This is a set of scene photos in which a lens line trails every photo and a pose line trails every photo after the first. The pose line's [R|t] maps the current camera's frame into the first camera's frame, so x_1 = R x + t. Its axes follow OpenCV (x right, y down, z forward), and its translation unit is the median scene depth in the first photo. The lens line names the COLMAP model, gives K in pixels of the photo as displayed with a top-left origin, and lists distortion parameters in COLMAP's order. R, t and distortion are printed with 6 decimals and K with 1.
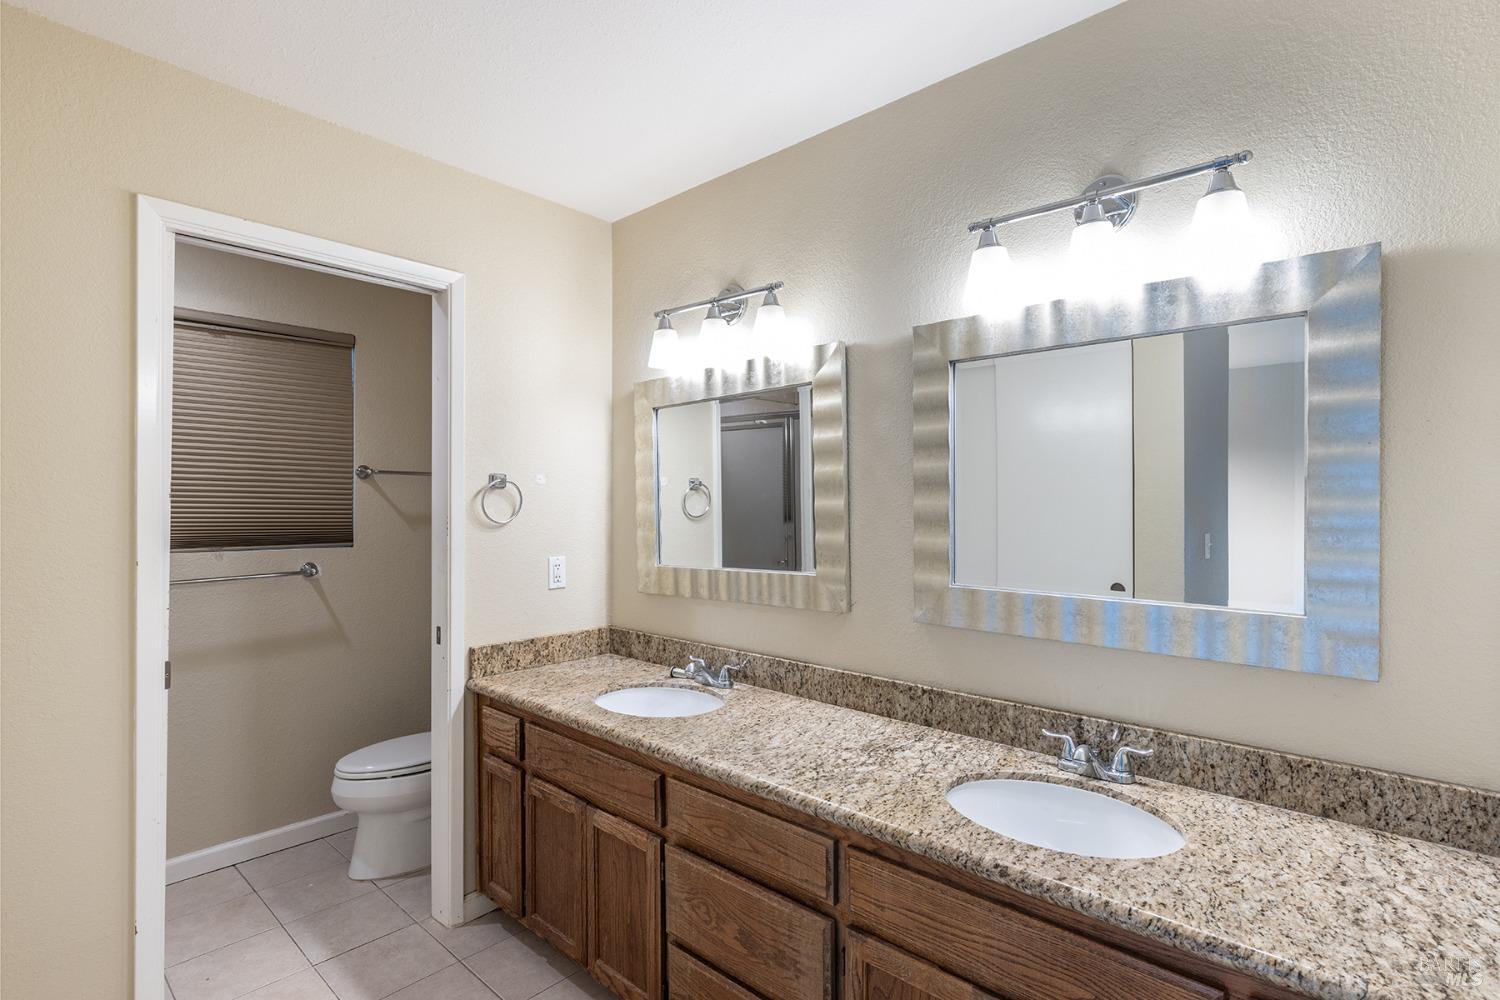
lens RADIAL K [[741.1, 0, 751.1], [0, 741.1, 498.2], [0, 0, 1]] dist [-0.002119, 0.000011]
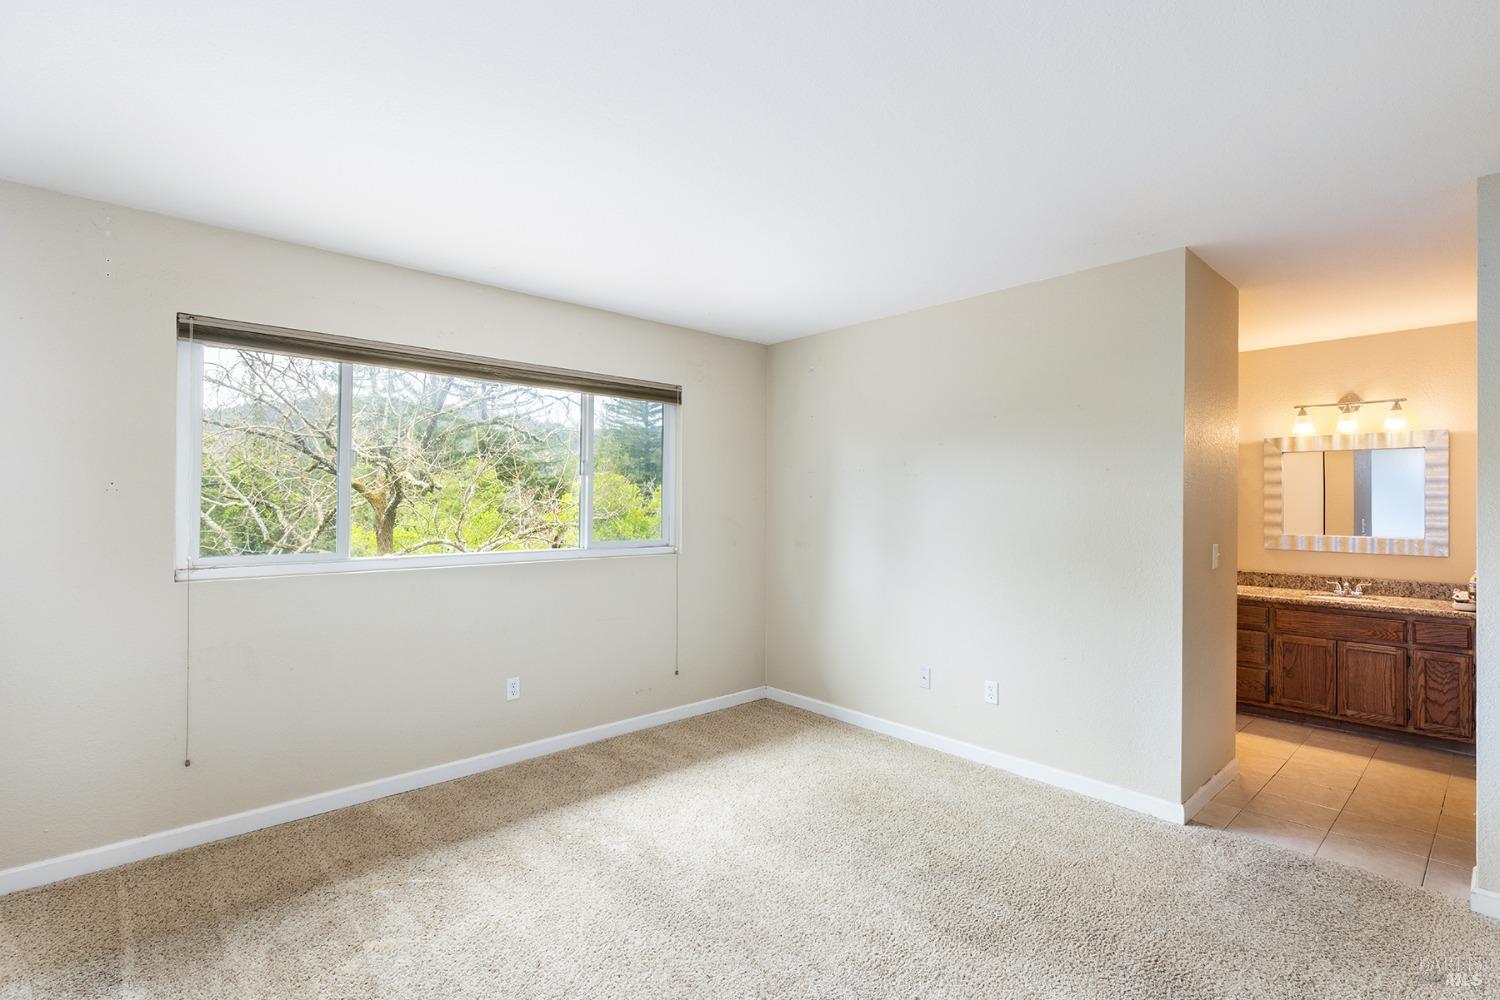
lens RADIAL K [[737.7, 0, 741.1], [0, 737.7, 495.0], [0, 0, 1]] dist [0.004757, -0.000395]
pose [[0.996645, 0.000366, -0.081847, -1.613928], [-0.000732, 0.999990, -0.004438, -0.015236], [0.081845, 0.004483, 0.996635, -2.031341]]
